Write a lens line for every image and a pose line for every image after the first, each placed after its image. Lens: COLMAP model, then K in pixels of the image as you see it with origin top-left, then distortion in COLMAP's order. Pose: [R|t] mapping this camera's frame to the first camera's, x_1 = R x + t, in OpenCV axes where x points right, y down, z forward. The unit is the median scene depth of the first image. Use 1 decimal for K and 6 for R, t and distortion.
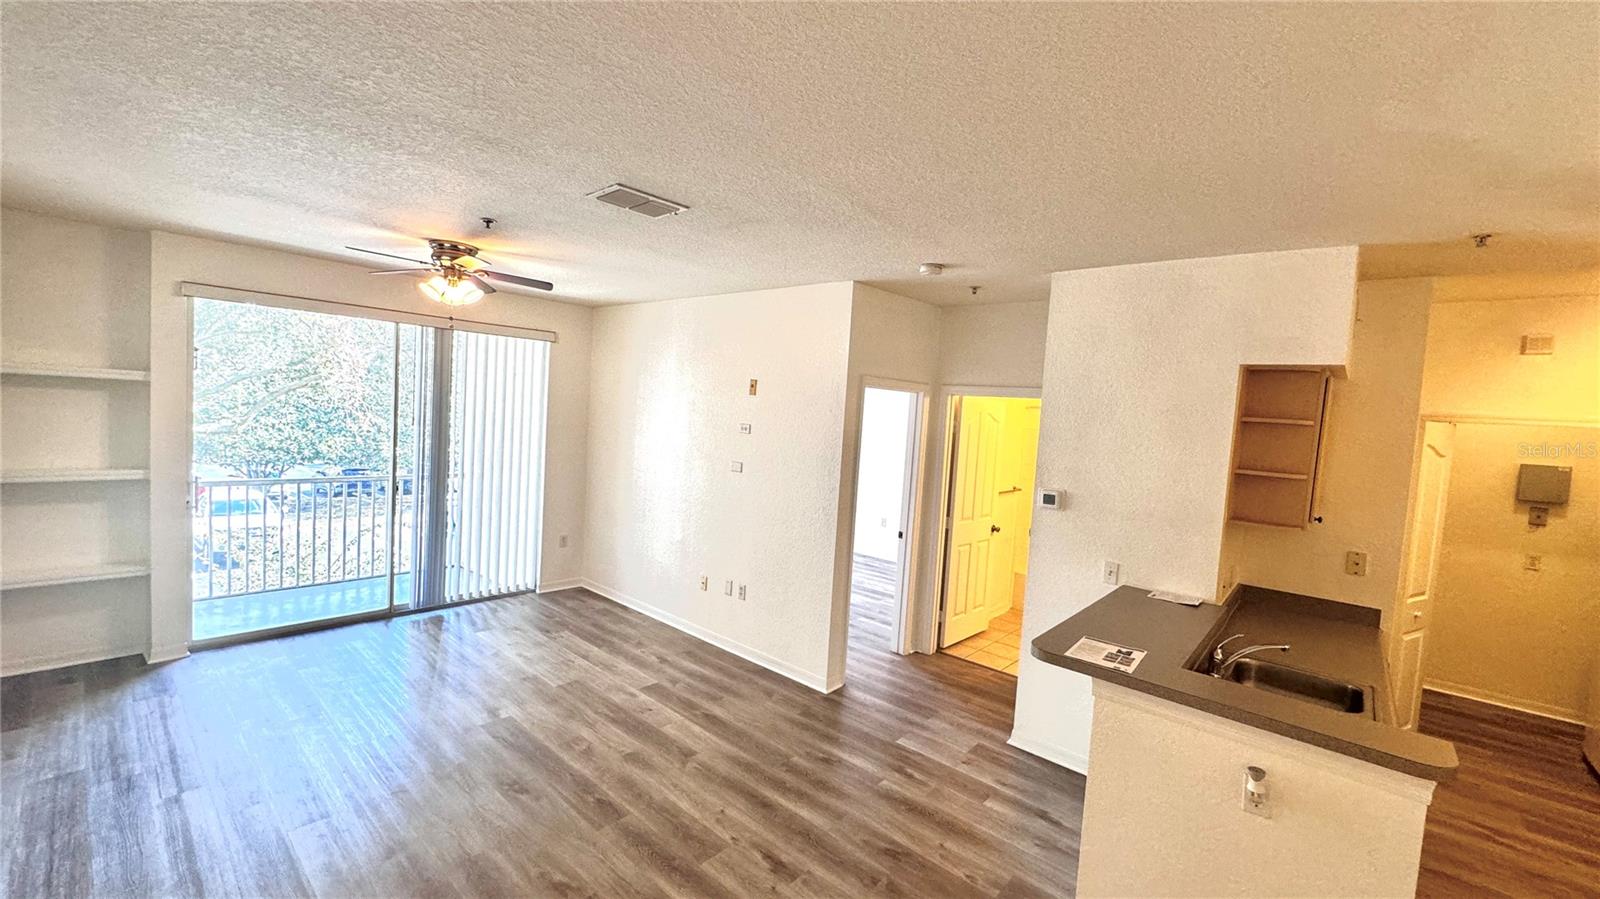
lens RADIAL K [[639.5, 0, 800.7], [0, 639.5, 442.8], [0, 0, 1]] dist [-0.003182, 0.000062]
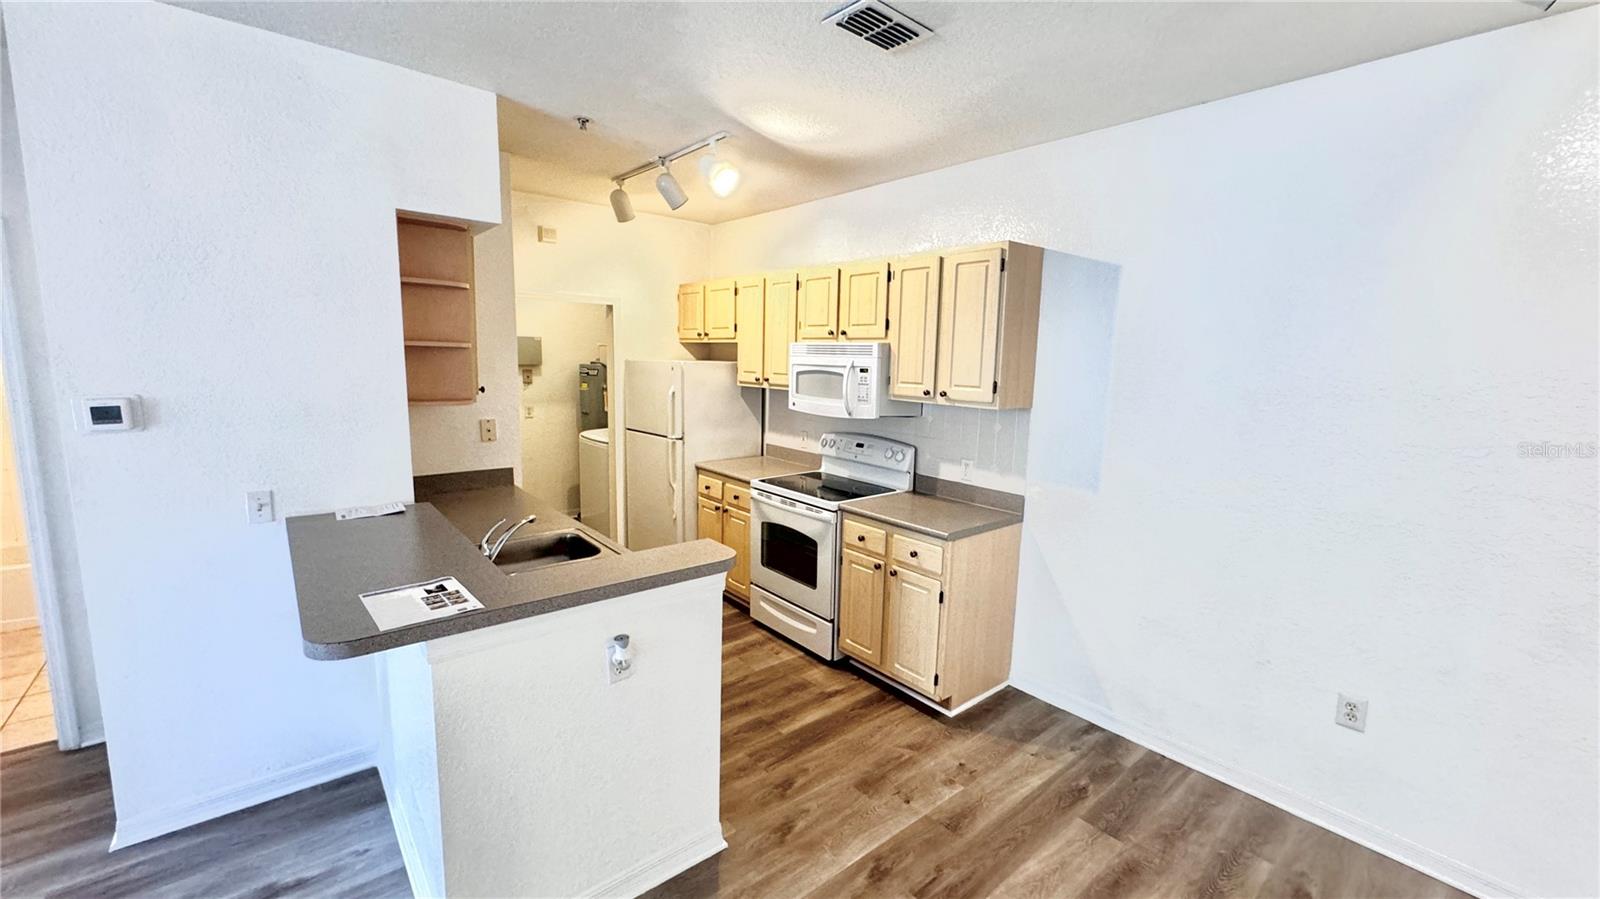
lens RADIAL K [[639.5, 0, 800.4], [0, 639.5, 447.5], [0, 0, 1]] dist [-0.003182, 0.000062]
pose [[0.154364, -0.198572, 0.967854, -0.069326], [0.036062, 0.980075, 0.195328, 0.032851], [-0.987356, 0.004751, 0.158449, 0.348128]]
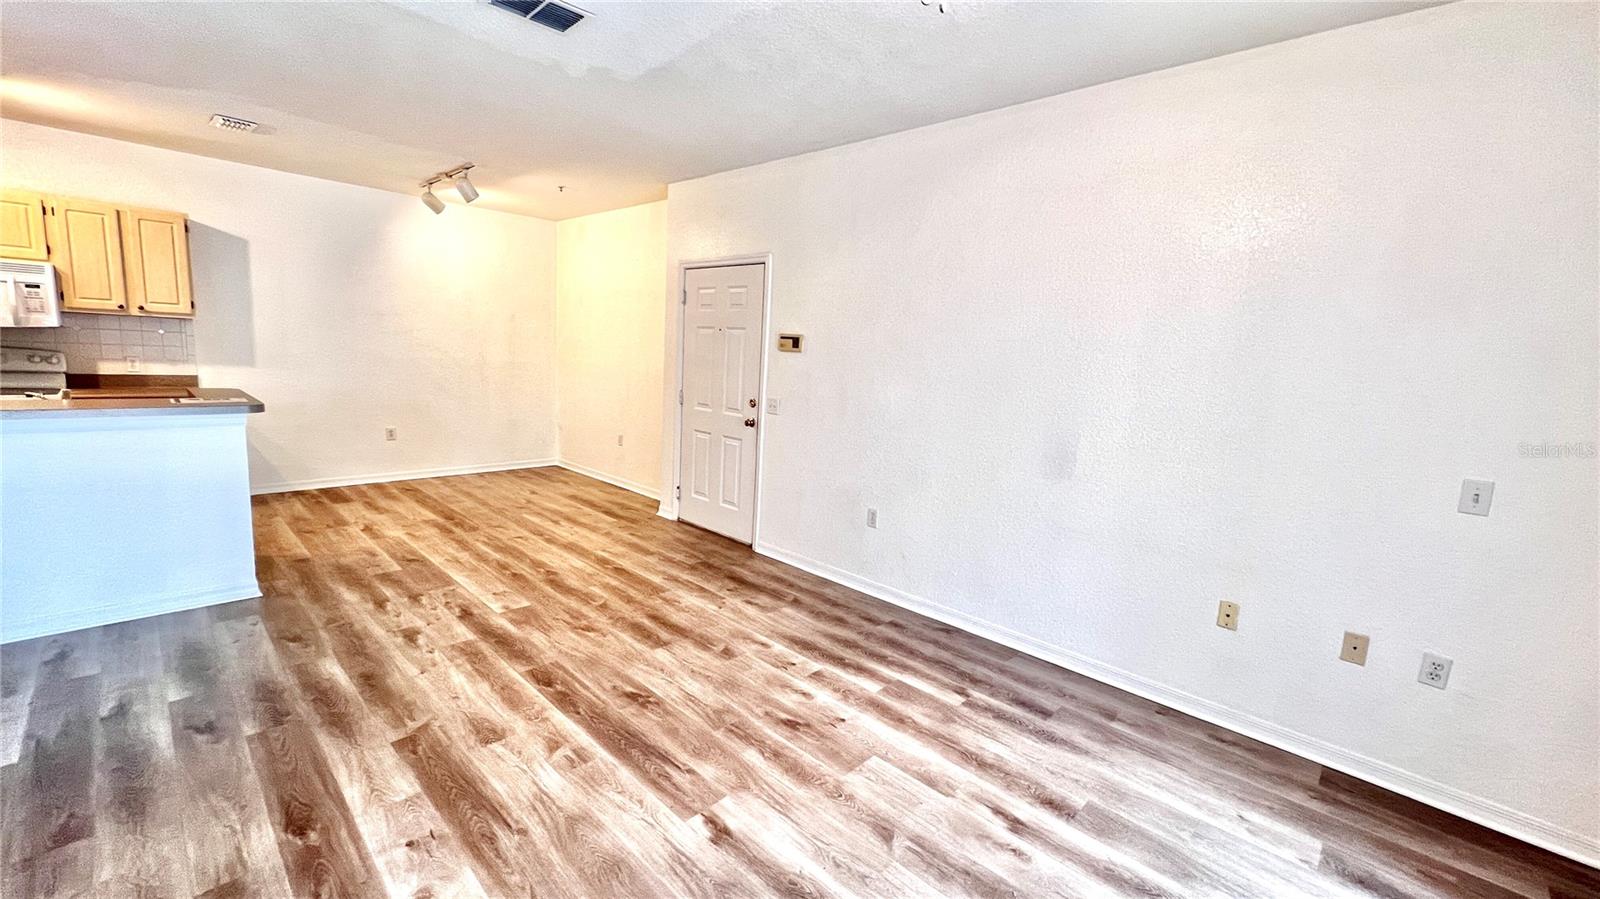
lens RADIAL K [[639.2, 0, 793.8], [0, 639.2, 451.2], [0, 0, 1]] dist [-0.002934, 0.000011]
pose [[-0.991760, -0.125764, 0.024397, -0.601205], [-0.118114, 0.971394, 0.206016, -0.002578], [-0.049608, 0.201436, -0.978245, 1.692684]]
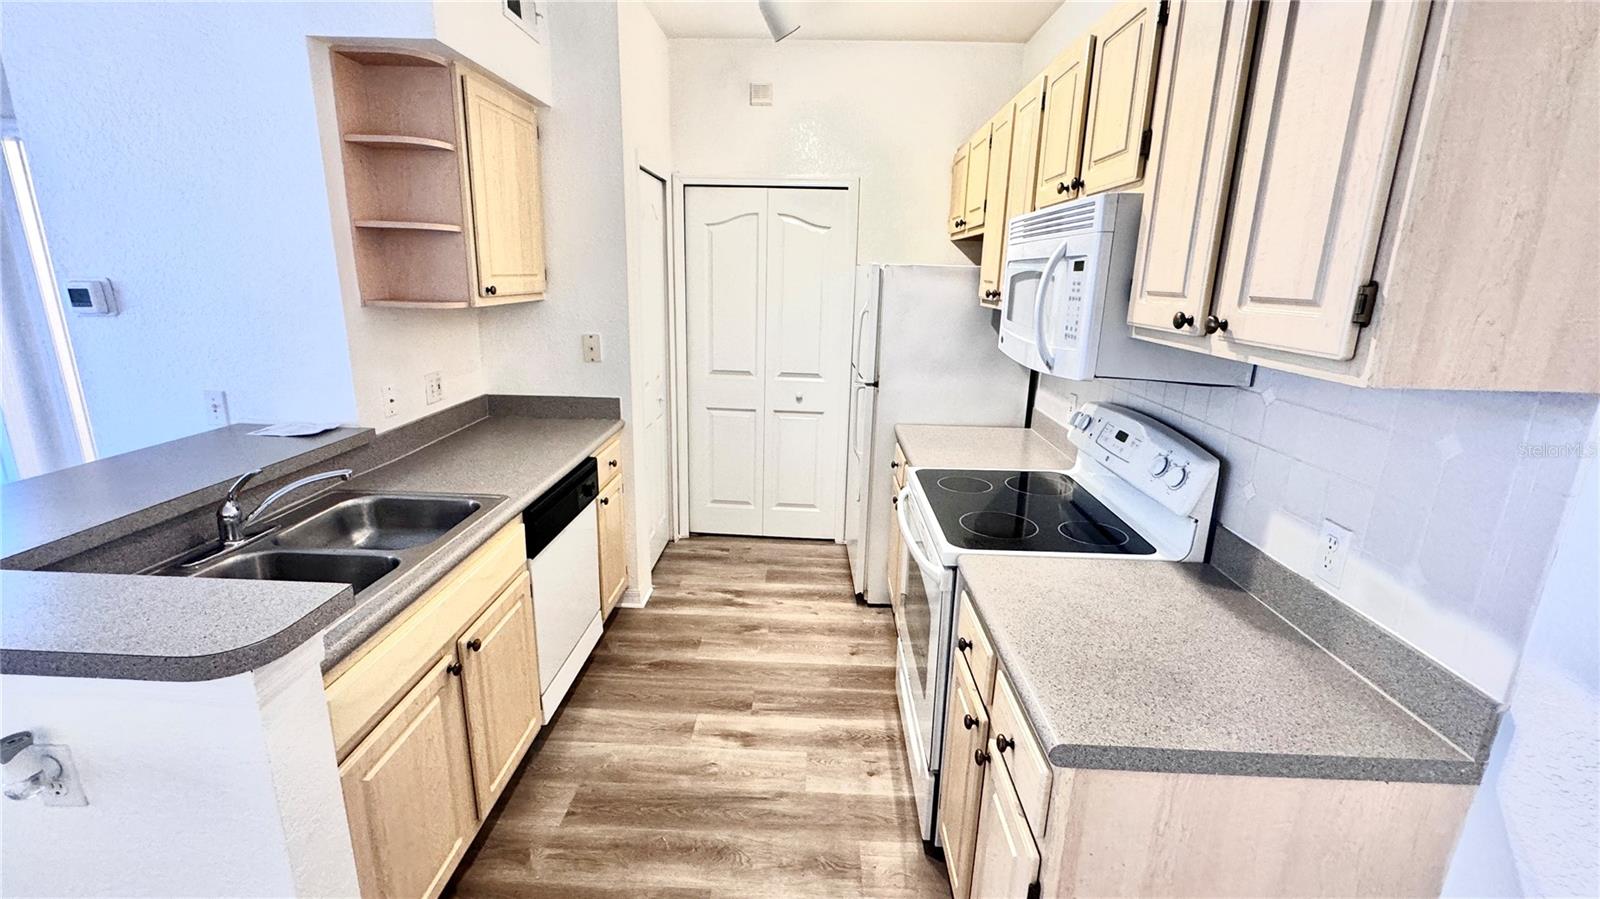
lens RADIAL K [[677.9, 0, 793.7], [0, 677.9, 444.0], [0, 0, 1]] dist [-0.000026, 0.000471]
pose [[0.775441, -0.198406, 0.599438, 0.544786], [0.057304, 0.967545, 0.246116, 0.113248], [-0.628814, -0.156498, 0.761644, 0.147088]]
